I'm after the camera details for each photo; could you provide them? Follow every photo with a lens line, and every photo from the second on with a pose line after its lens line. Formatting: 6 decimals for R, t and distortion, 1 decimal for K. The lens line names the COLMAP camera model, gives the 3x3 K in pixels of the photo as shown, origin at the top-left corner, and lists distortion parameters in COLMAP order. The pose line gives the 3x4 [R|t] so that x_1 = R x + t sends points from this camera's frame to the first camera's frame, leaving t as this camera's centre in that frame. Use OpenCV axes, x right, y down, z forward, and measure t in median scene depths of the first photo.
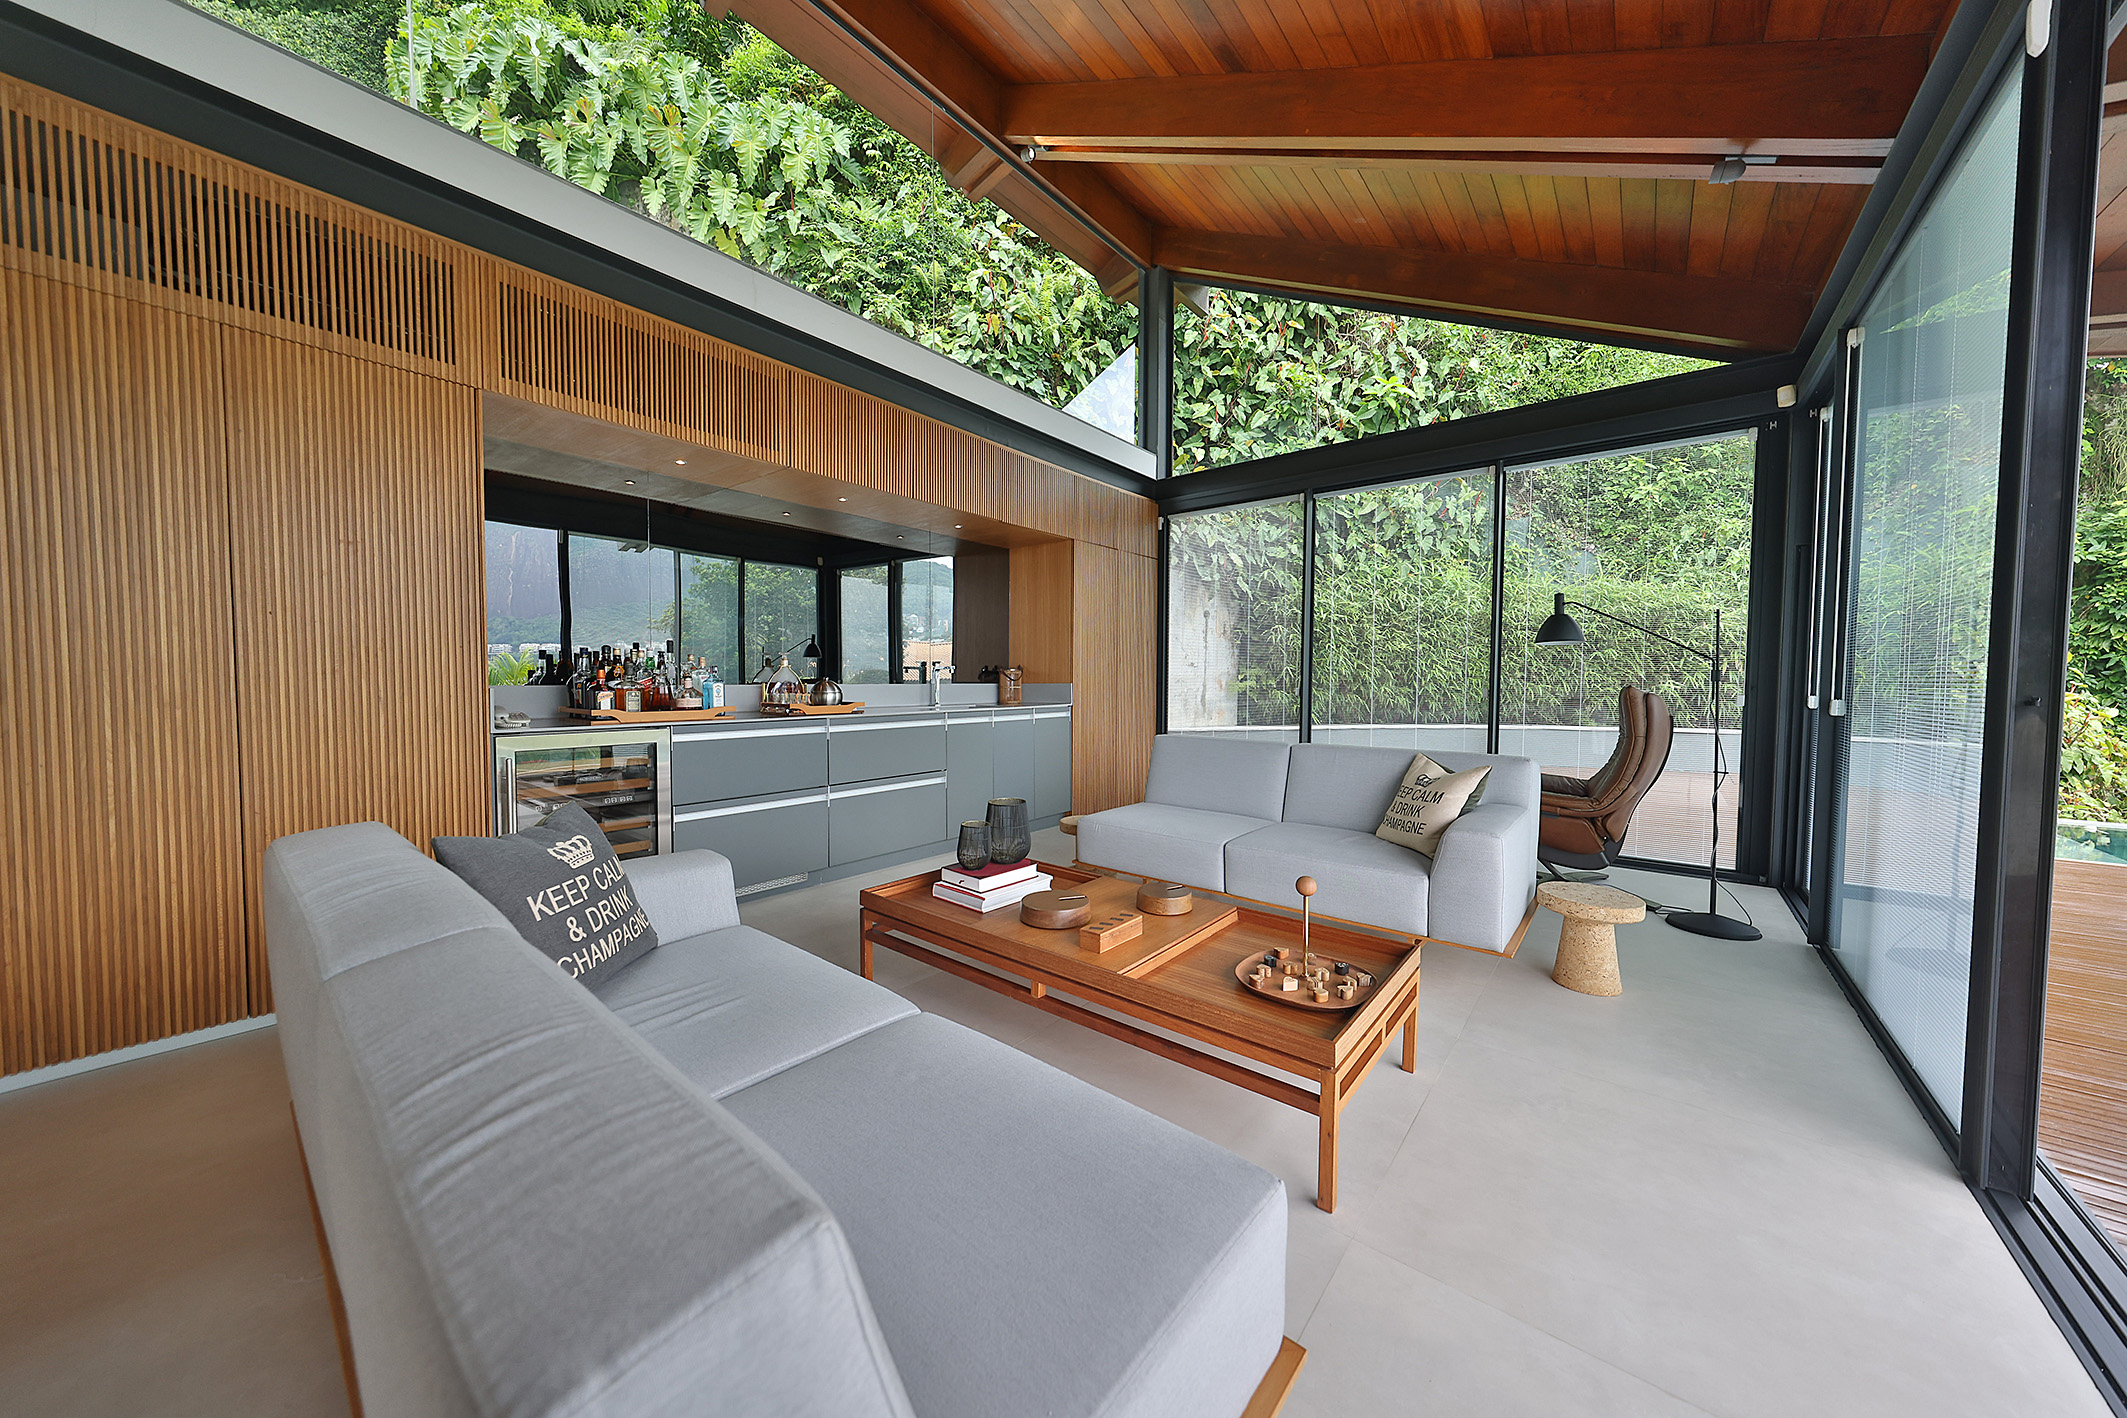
lens RADIAL K [[699.1, 0, 1070.9], [0, 699.1, 709.8], [0, 0, 1]] dist [-0.000908, -0.000337]
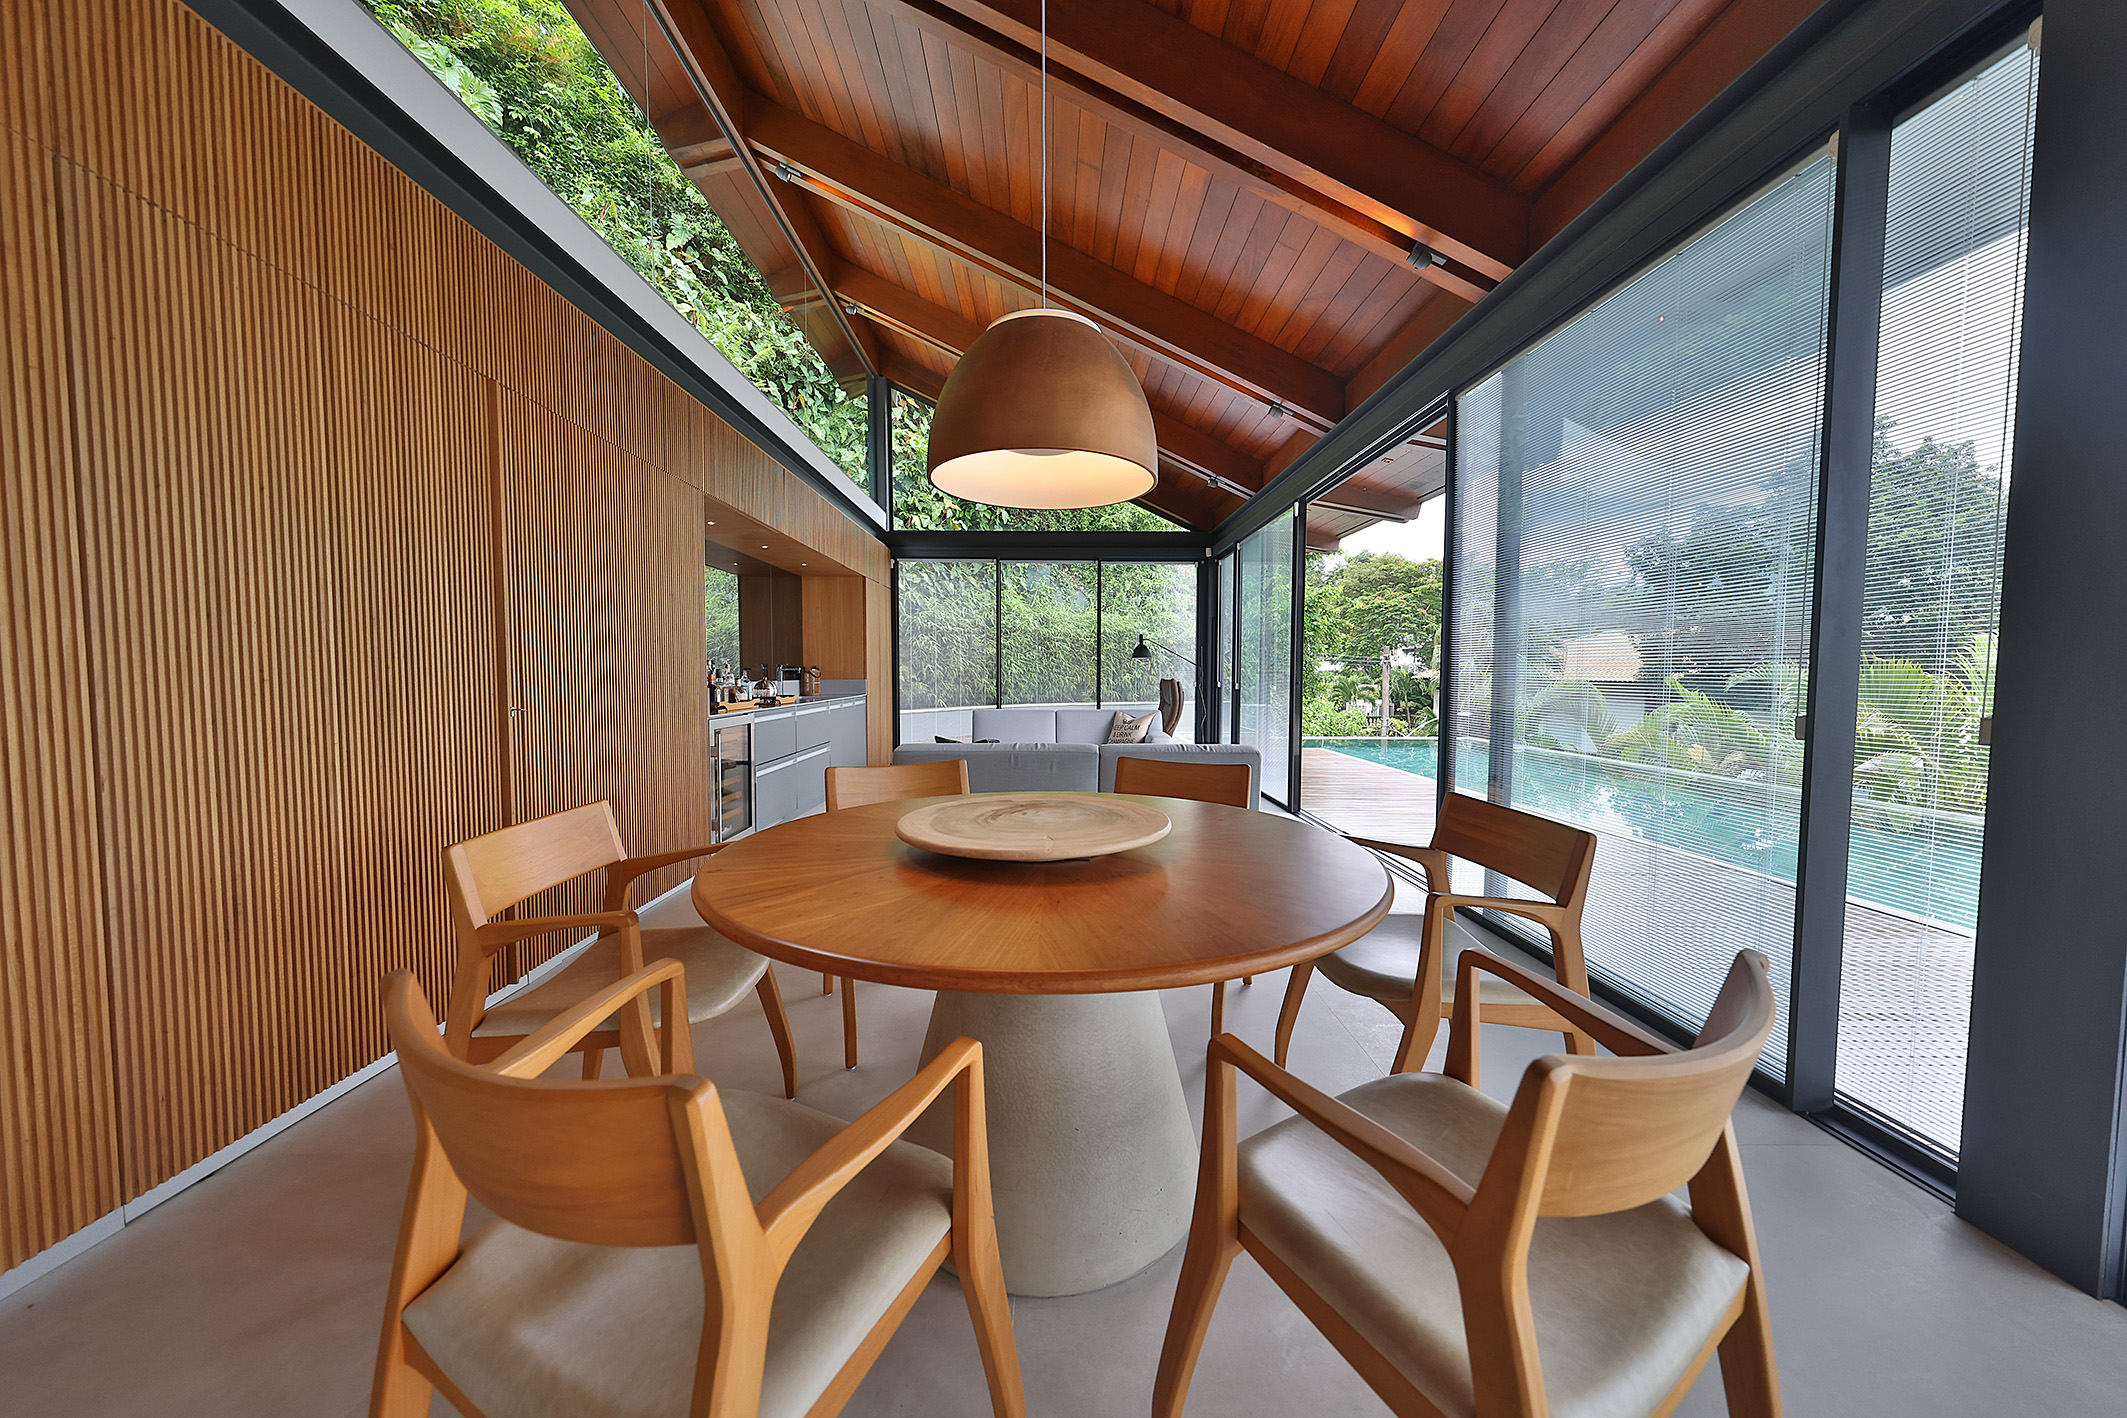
lens RADIAL K [[699.1, 0, 1054.3], [0, 699.1, 706.5], [0, 0, 1]] dist [-0.000908, -0.000337]
pose [[0.770591, -0.034629, 0.636389, -0.518097], [0.030863, 0.999379, 0.017010, 0.003182], [-0.636583, 0.006534, 0.771181, -0.275033]]
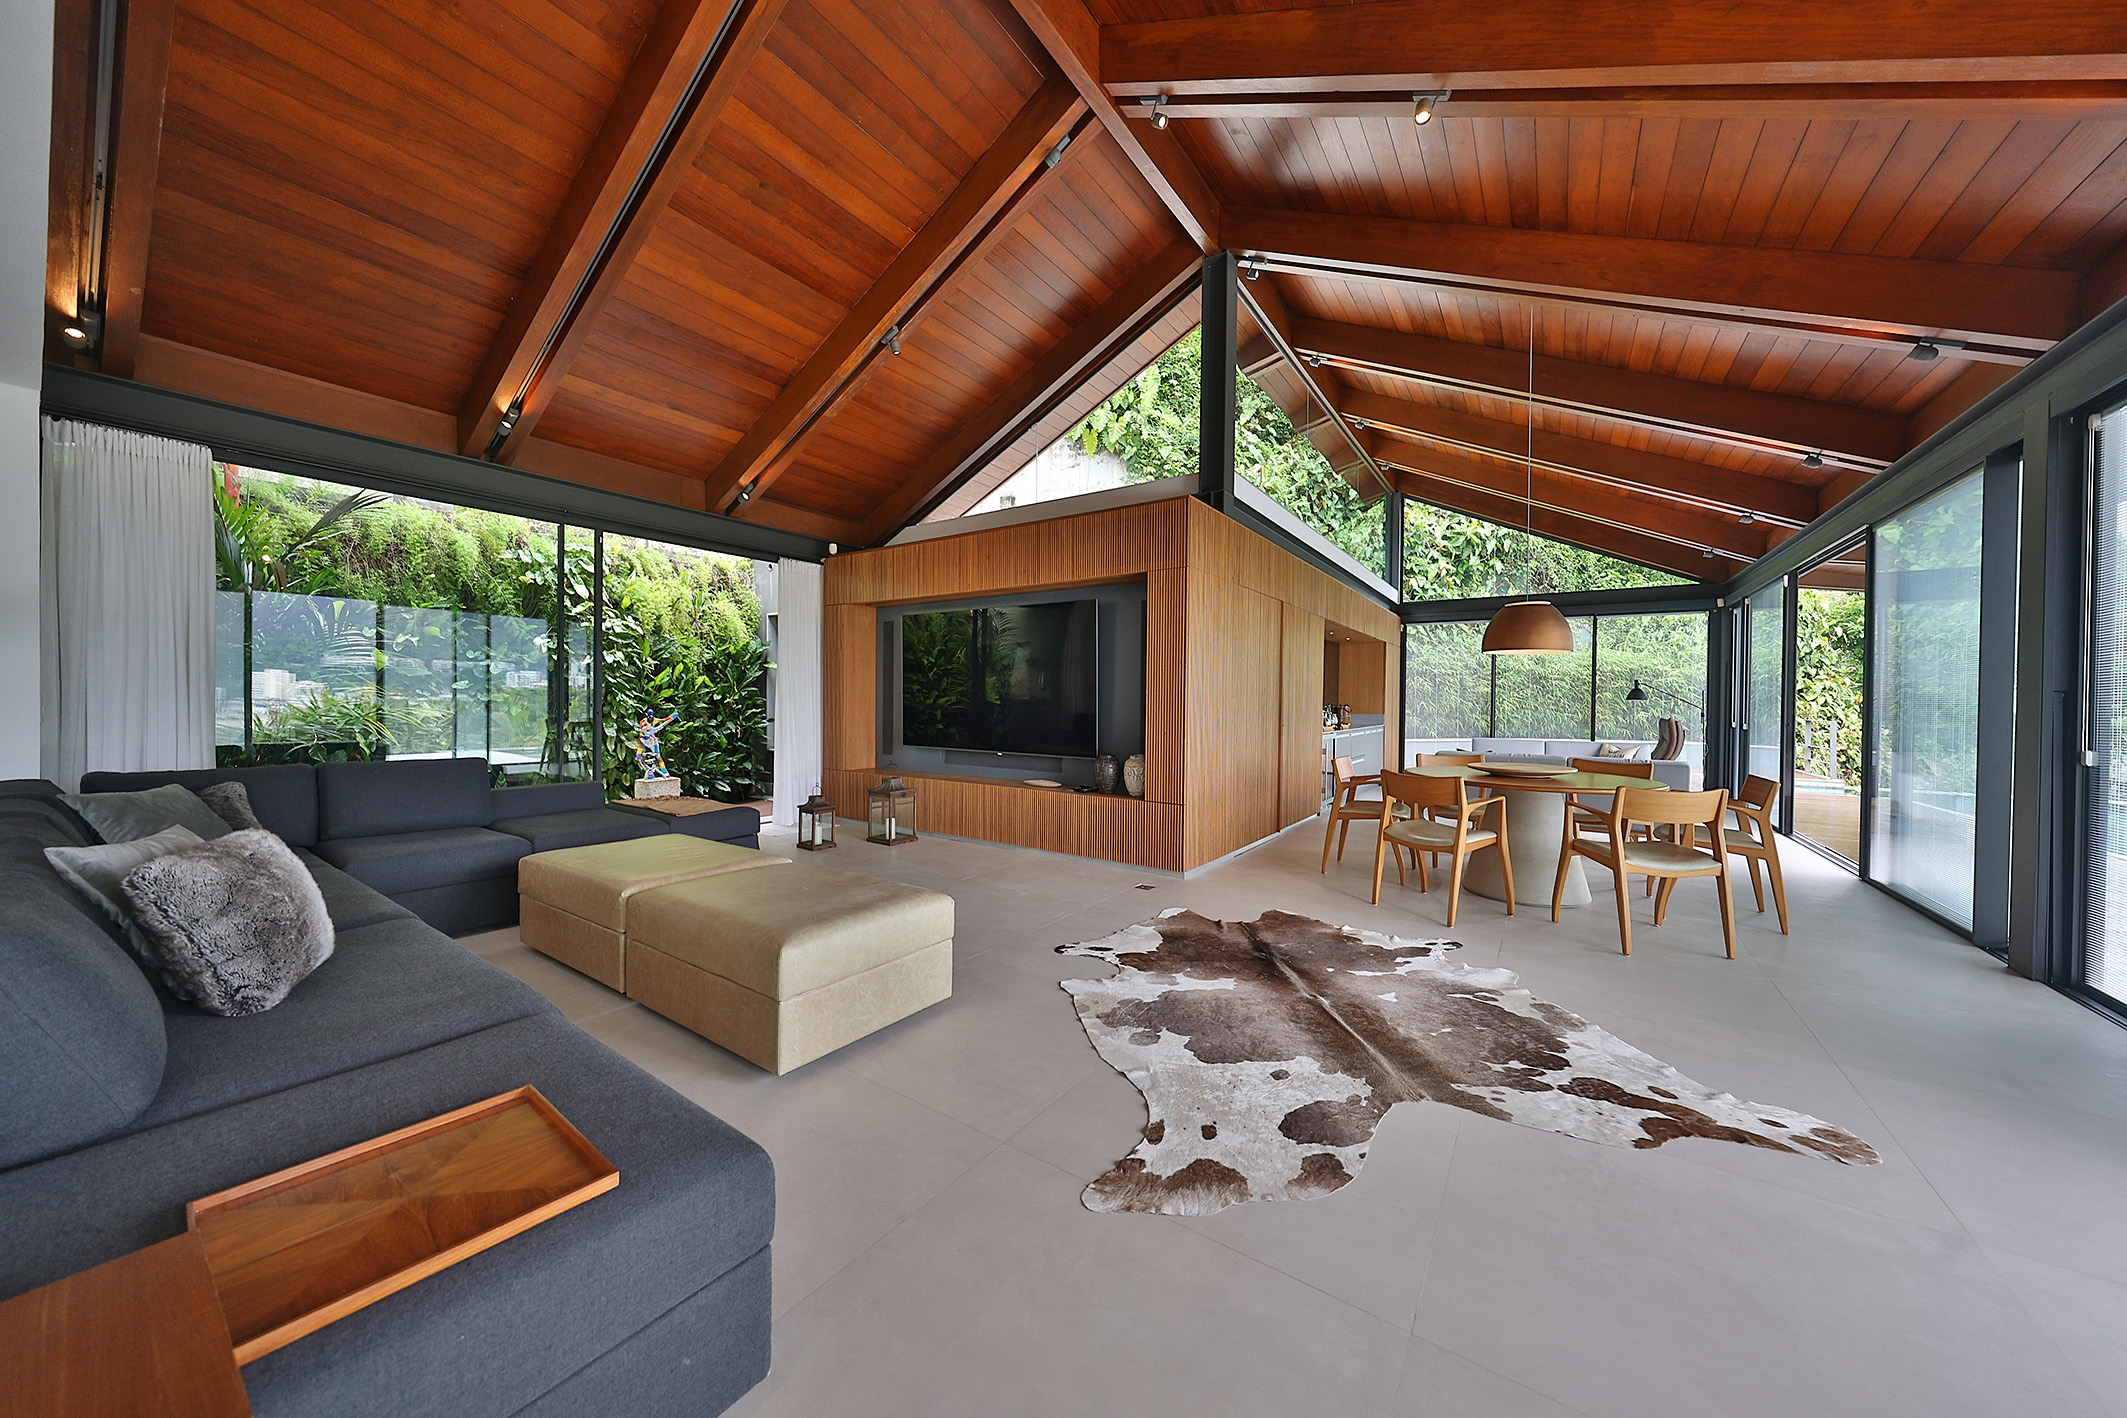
lens RADIAL K [[699.1, 0, 1083.5], [0, 699.1, 710.1], [0, 0, 1]] dist [-0.000908, -0.000337]
pose [[0.995602, -0.000484, 0.093687, -0.888852], [0.003473, 0.999490, -0.031745, 0.005738], [-0.093624, 0.031931, 0.995095, -0.760063]]
